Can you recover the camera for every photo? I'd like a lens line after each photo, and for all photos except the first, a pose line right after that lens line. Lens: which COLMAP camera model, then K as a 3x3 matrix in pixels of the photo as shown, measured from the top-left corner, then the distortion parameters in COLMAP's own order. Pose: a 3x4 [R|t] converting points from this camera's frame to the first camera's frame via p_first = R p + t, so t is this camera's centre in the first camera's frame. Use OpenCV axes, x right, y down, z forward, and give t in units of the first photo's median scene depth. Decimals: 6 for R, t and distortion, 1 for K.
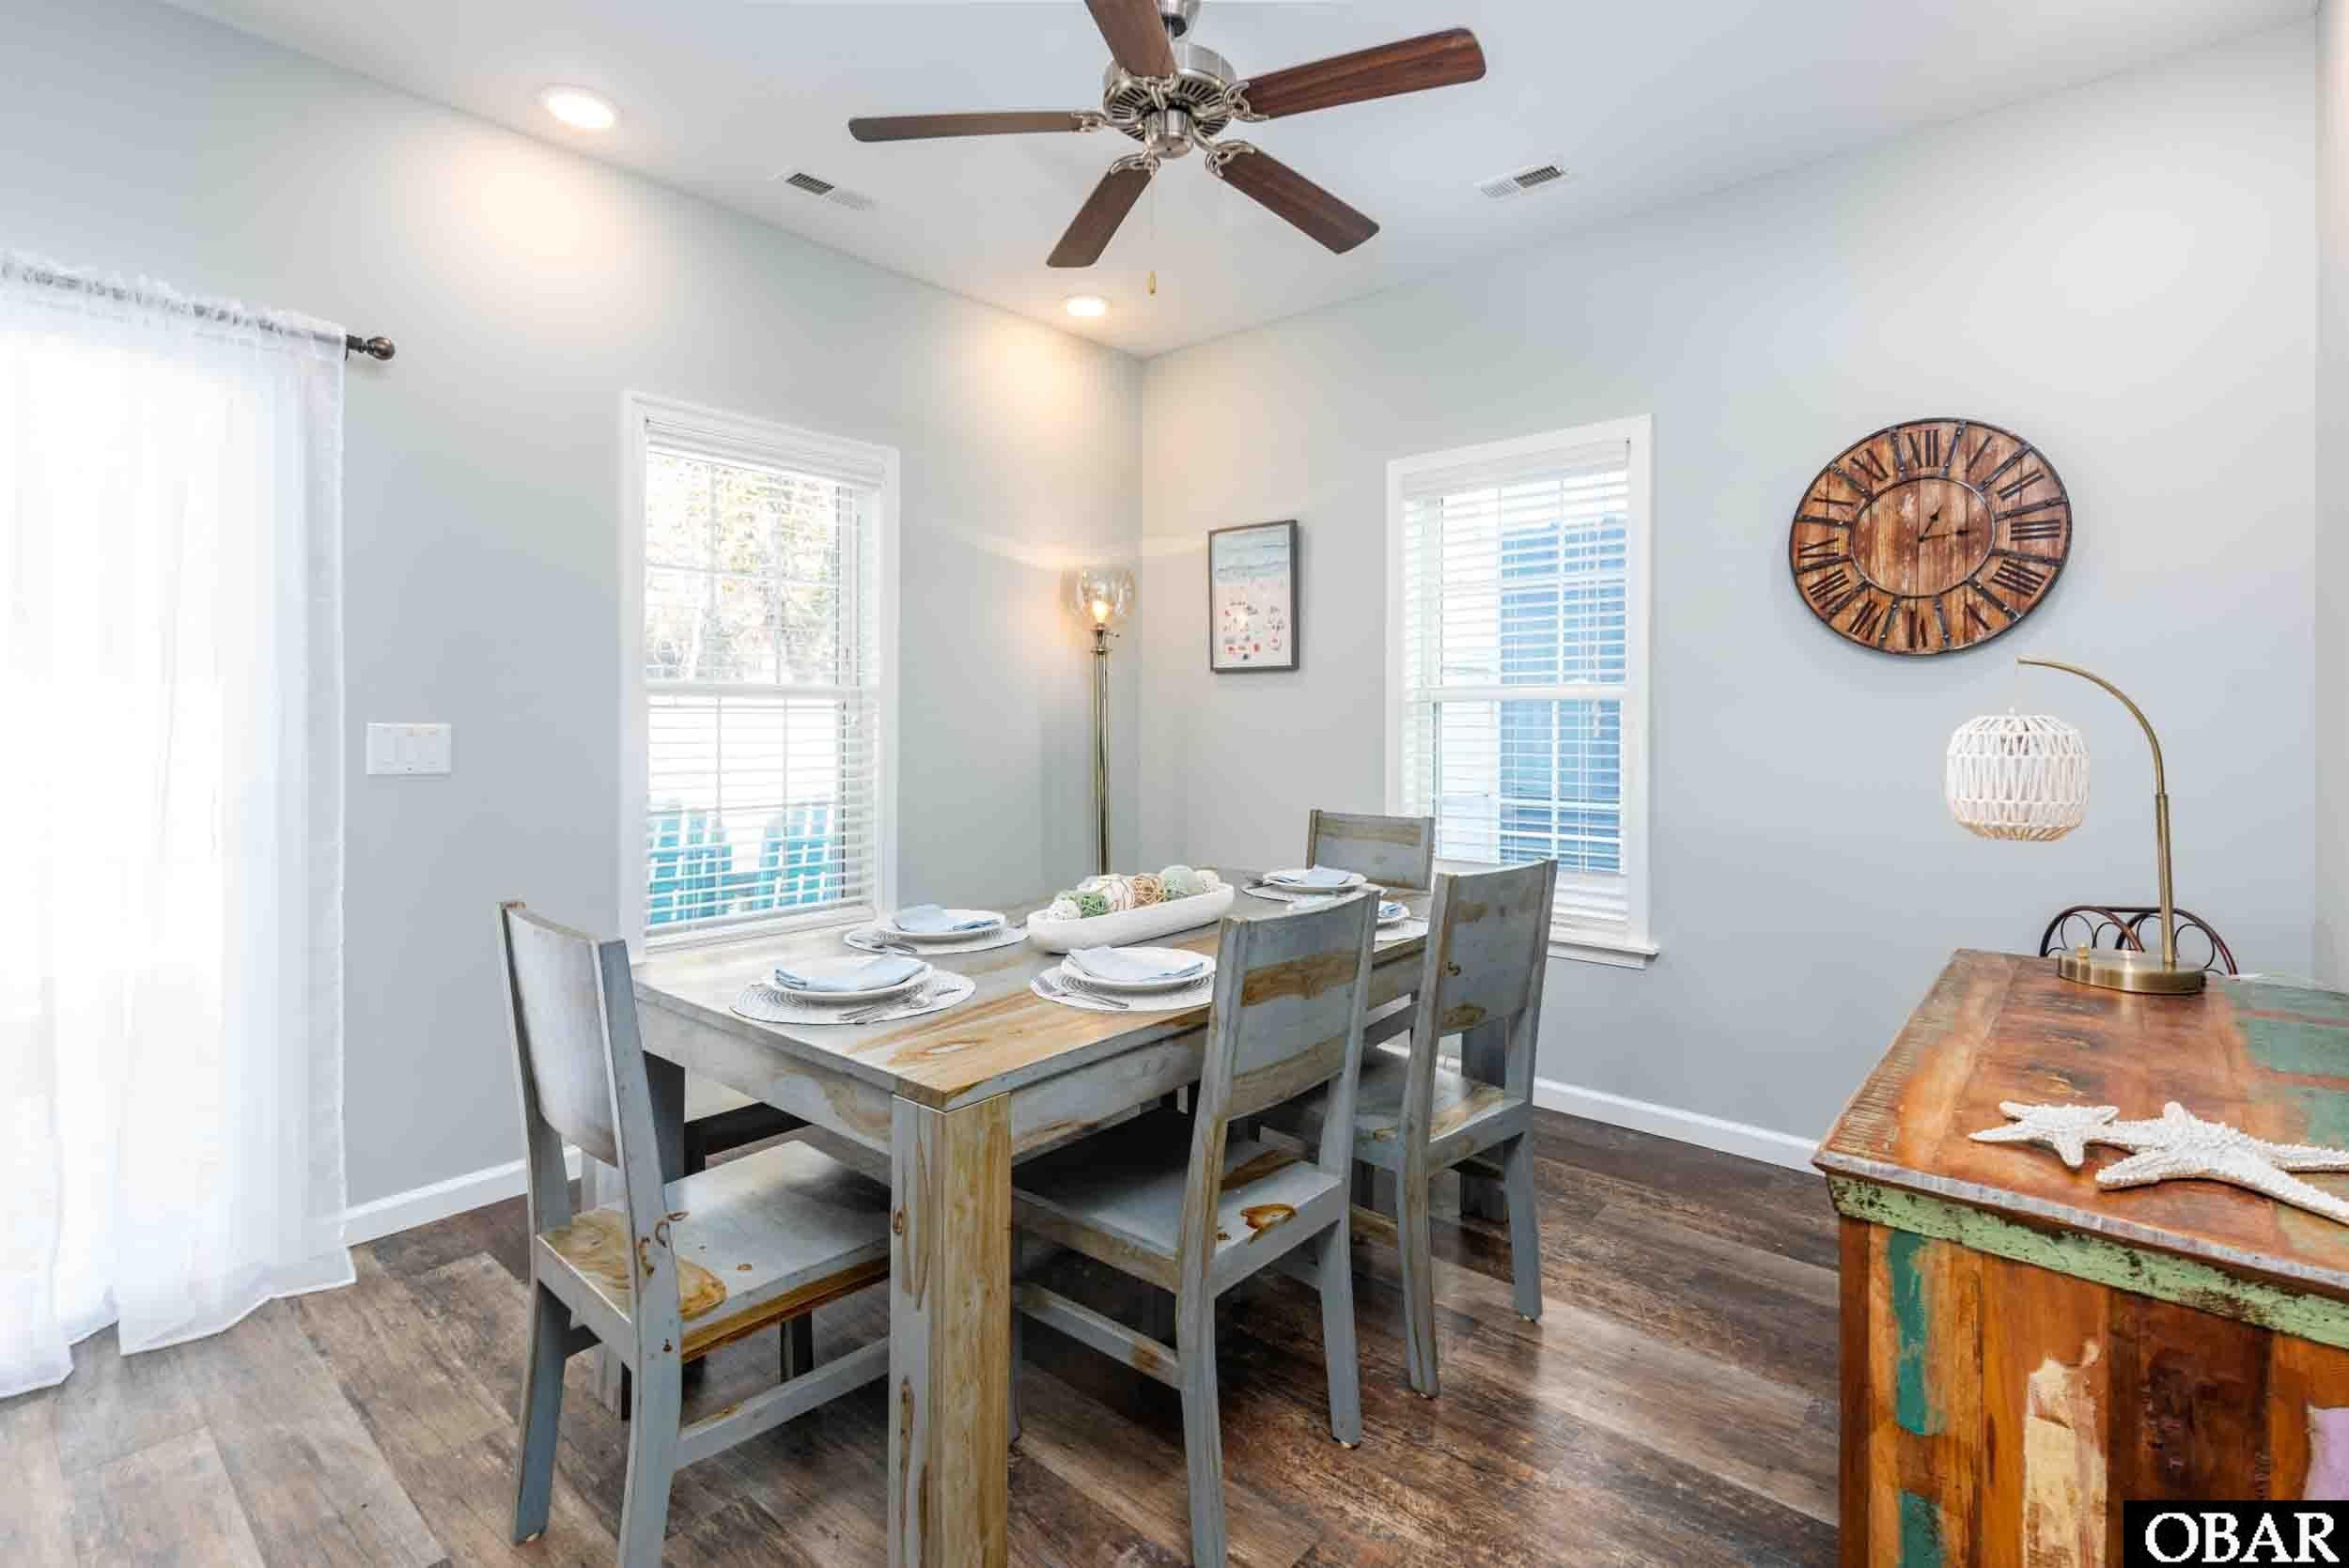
lens RADIAL K [[1082.8, 0, 1172.3], [0, 1082.8, 721.9], [0, 0, 1]] dist [0.000471, -0.000139]
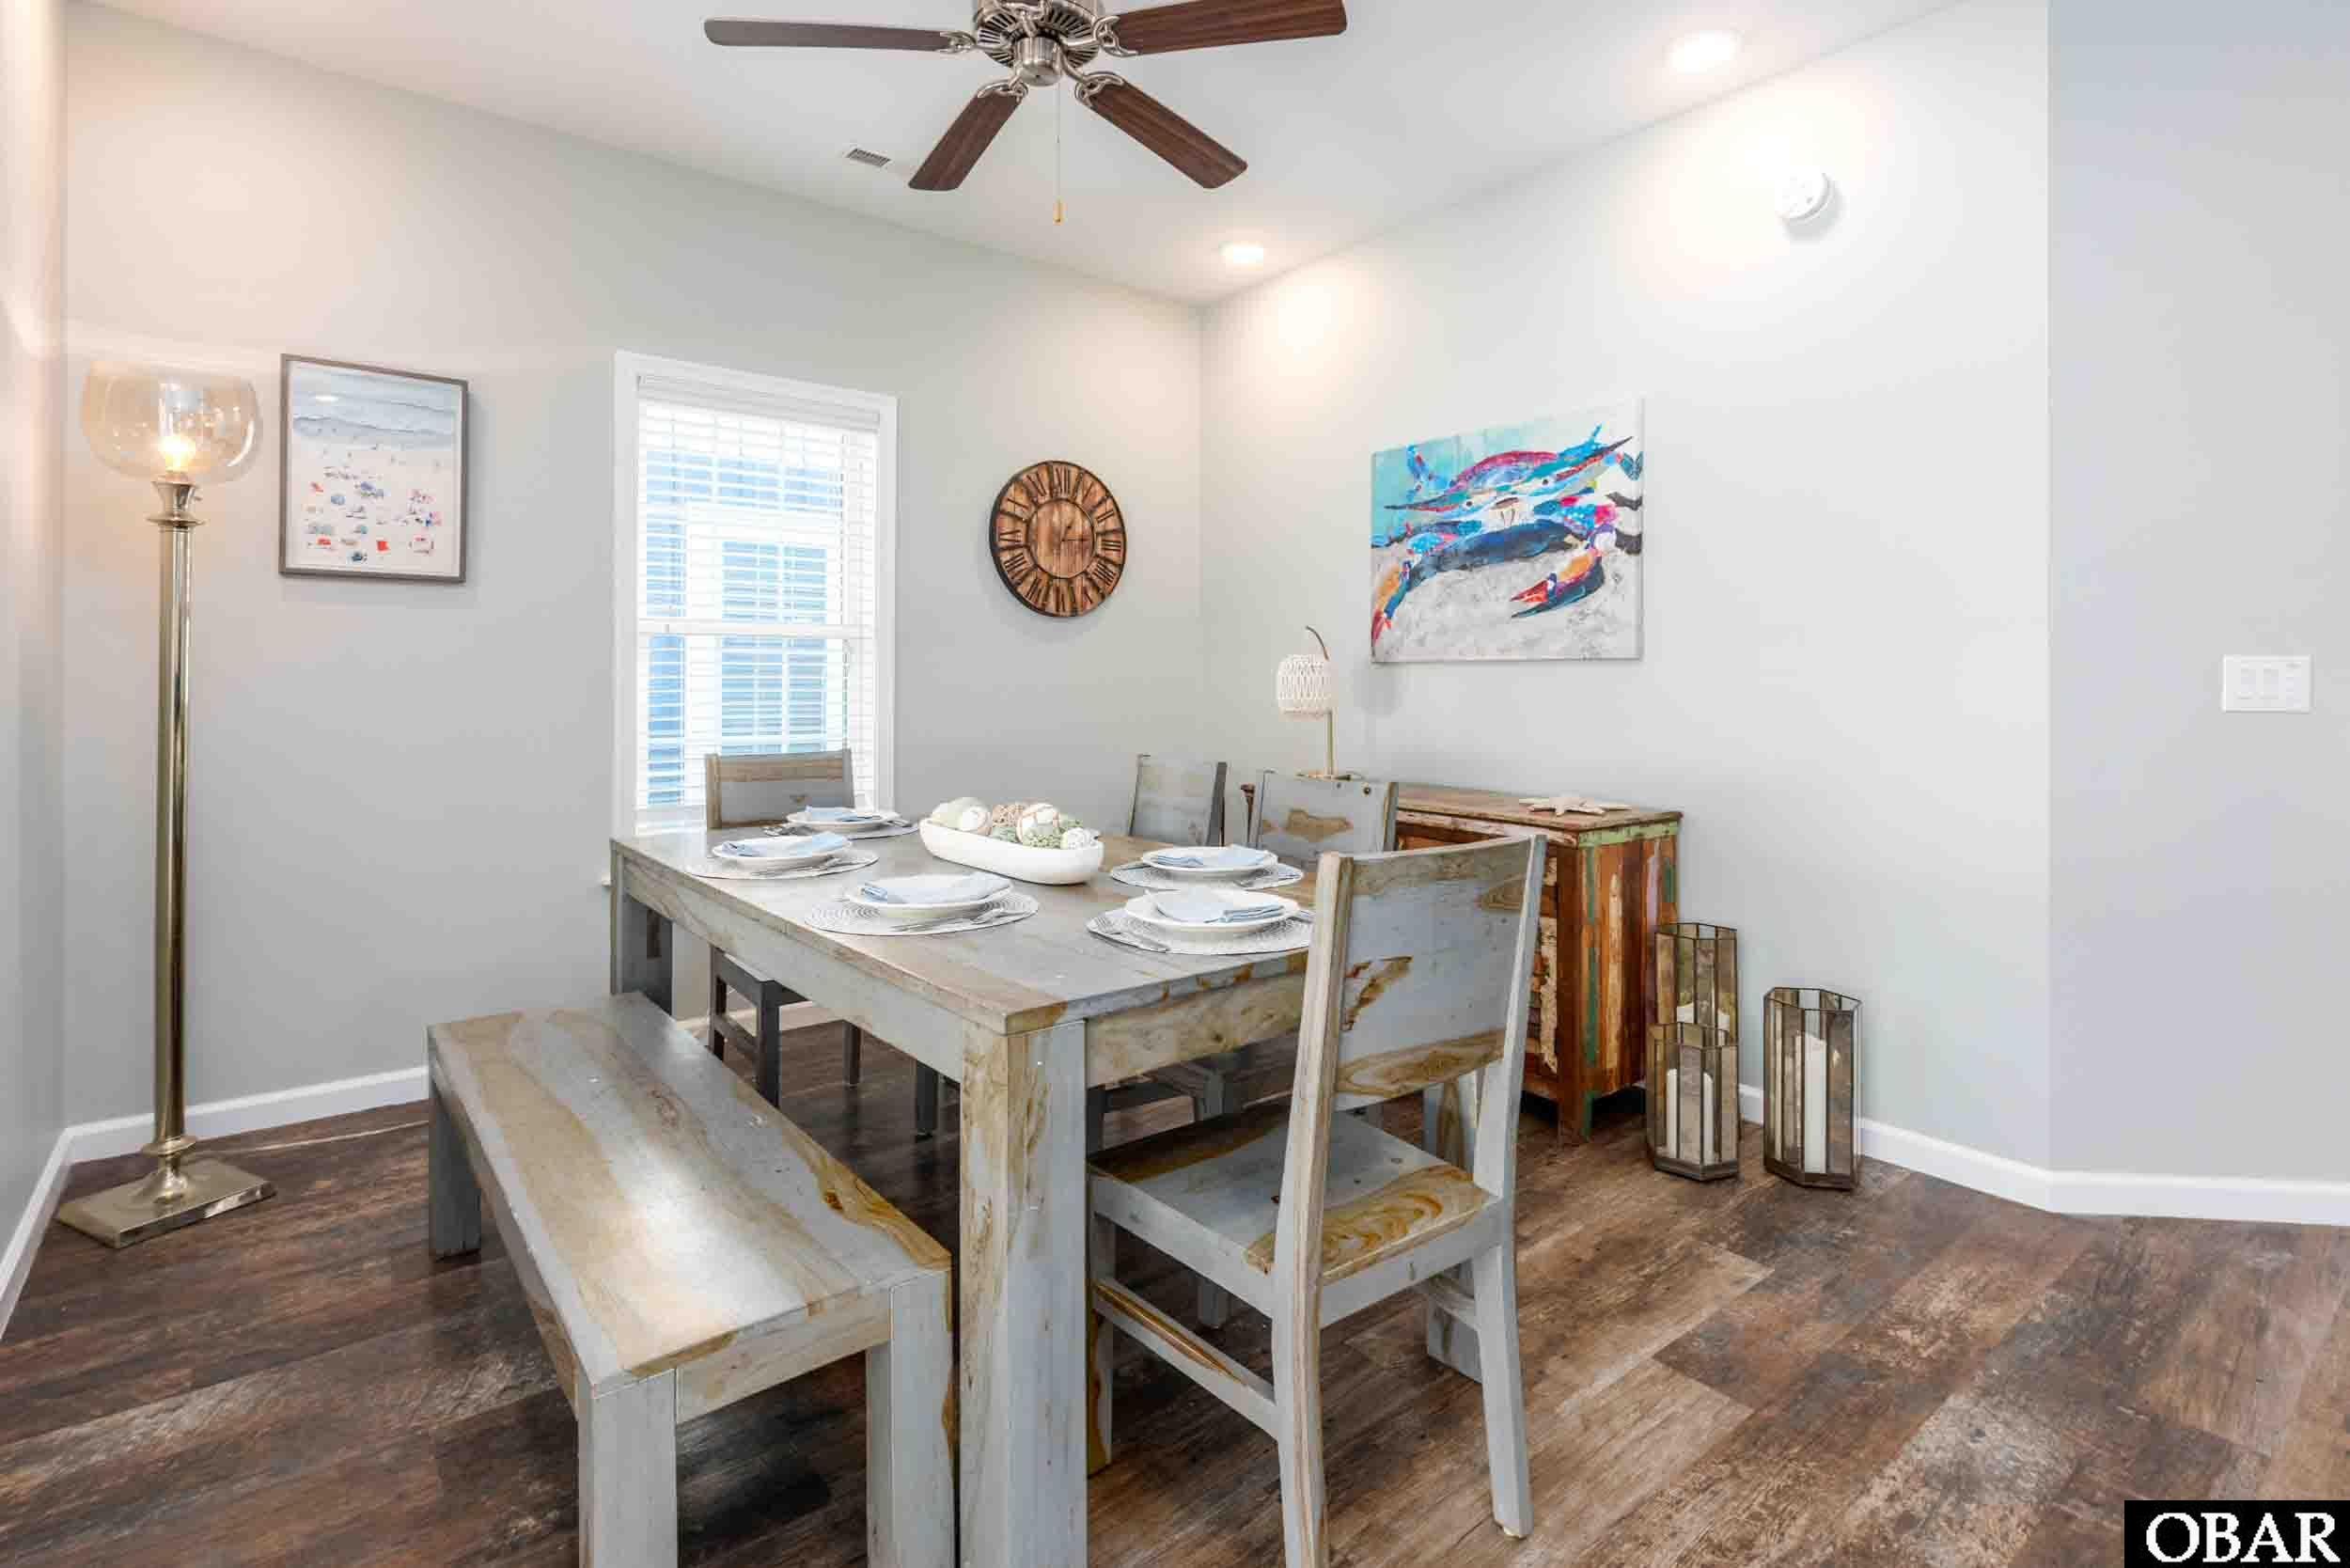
lens RADIAL K [[1130.1, 0, 1177.8], [0, 1130.1, 669.5], [0, 0, 1]] dist [0.000980, -0.000074]
pose [[0.173216, 0.007299, 0.984857, -0.819969], [-0.002376, 0.999973, -0.006993, 0.021704], [-0.984881, -0.001129, 0.173229, 0.561703]]
